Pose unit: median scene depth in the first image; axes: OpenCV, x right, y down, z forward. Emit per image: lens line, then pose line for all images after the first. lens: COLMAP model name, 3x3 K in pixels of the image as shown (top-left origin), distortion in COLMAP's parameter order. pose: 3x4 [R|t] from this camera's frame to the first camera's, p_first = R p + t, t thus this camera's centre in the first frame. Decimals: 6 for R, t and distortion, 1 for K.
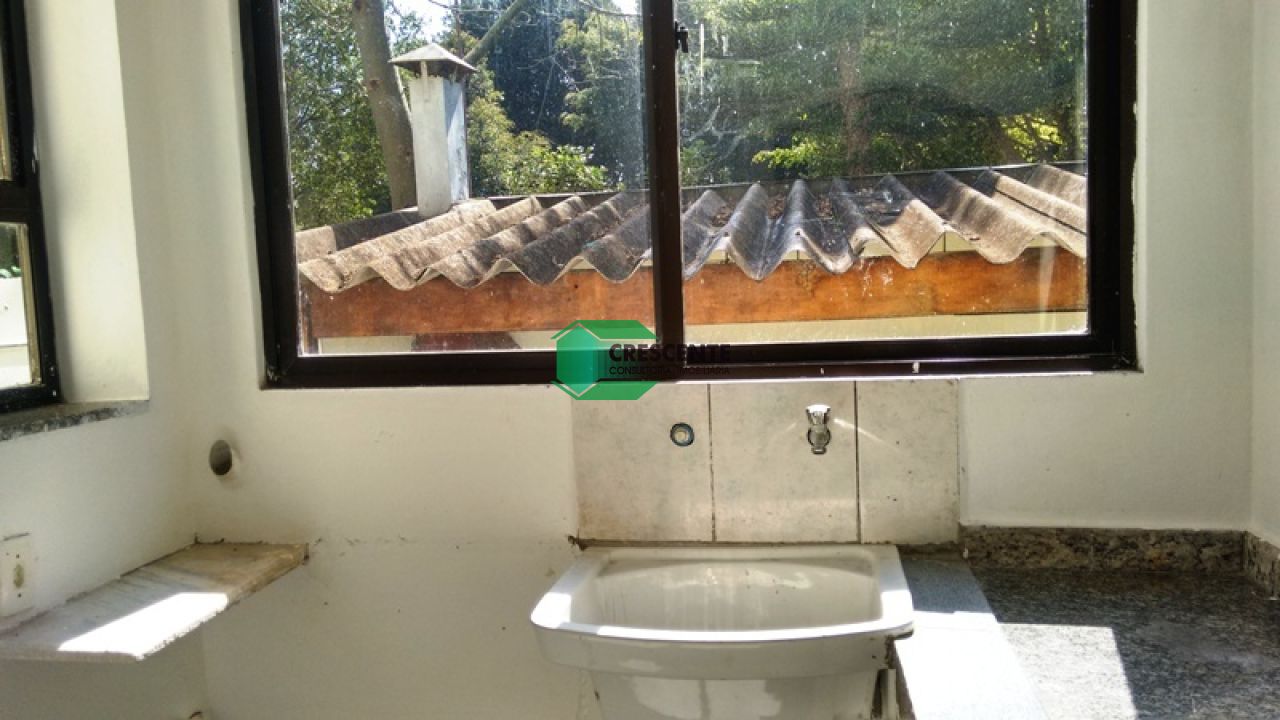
lens RADIAL K [[998.5, 0, 640.0], [0, 998.5, 360.0], [0, 0, 1]] dist [0.119812, -0.174864]
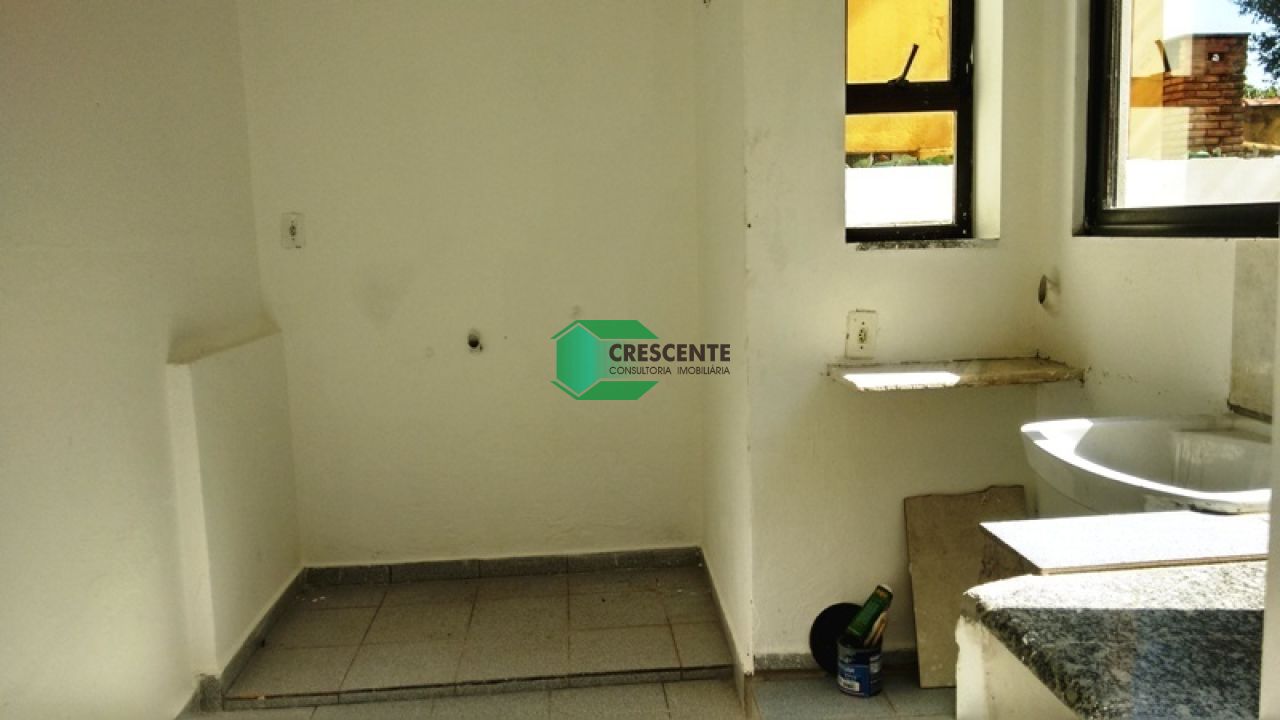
lens RADIAL K [[998.5, 0, 640.0], [0, 998.5, 360.0], [0, 0, 1]] dist [0.119812, -0.174864]
pose [[0.243437, 0.157992, -0.956962, 0.638598], [-0.067074, 0.987024, 0.145893, 0.031467], [0.967595, 0.028672, 0.250876, 0.196187]]
